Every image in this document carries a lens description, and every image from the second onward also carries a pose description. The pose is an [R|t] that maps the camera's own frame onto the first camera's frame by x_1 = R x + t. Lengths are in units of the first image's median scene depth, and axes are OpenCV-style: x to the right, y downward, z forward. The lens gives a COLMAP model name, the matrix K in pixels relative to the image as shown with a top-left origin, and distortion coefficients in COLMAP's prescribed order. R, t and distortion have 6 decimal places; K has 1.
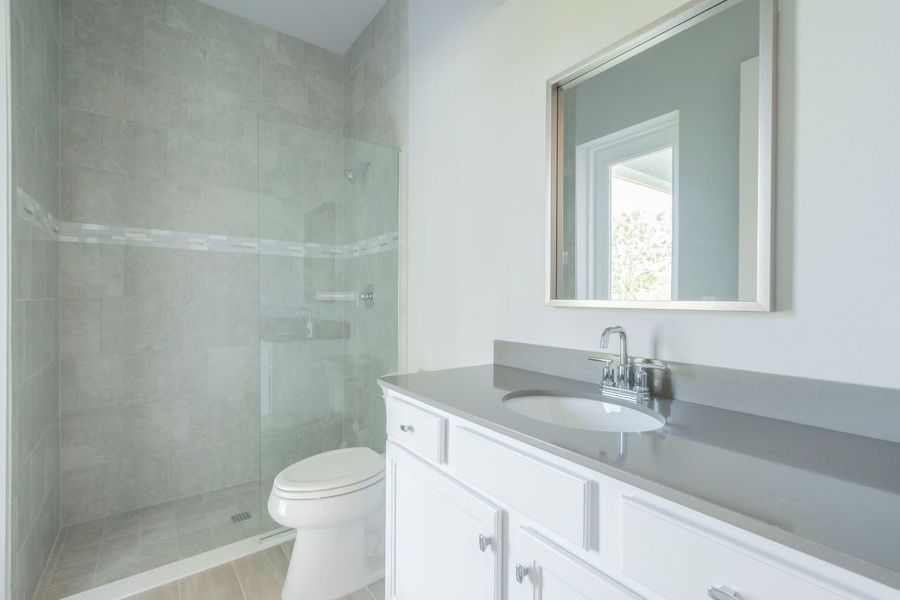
lens RADIAL K [[401.8, 0, 447.3], [0, 401.8, 299.5], [0, 0, 1]] dist [0.006096, -0.003212]
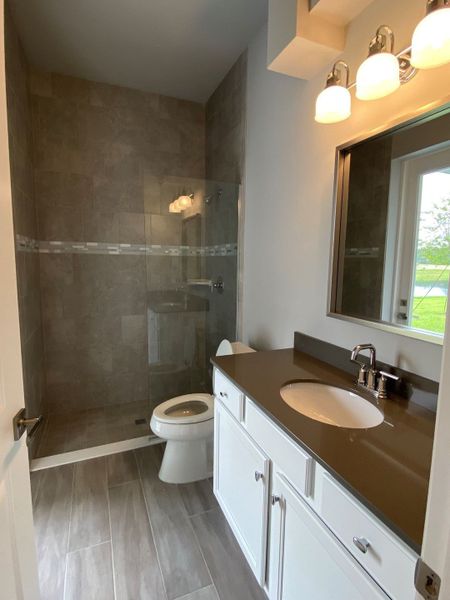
lens RADIAL K [[304.5, 0, 221.4], [0, 304.5, 296.9], [0, 0, 1]] dist [0.003658, -0.005958]
pose [[0.969506, 0.034697, -0.242598, 0.086746], [-0.007225, 0.993543, 0.113225, -0.102144], [0.244960, -0.108020, 0.963497, -0.059780]]
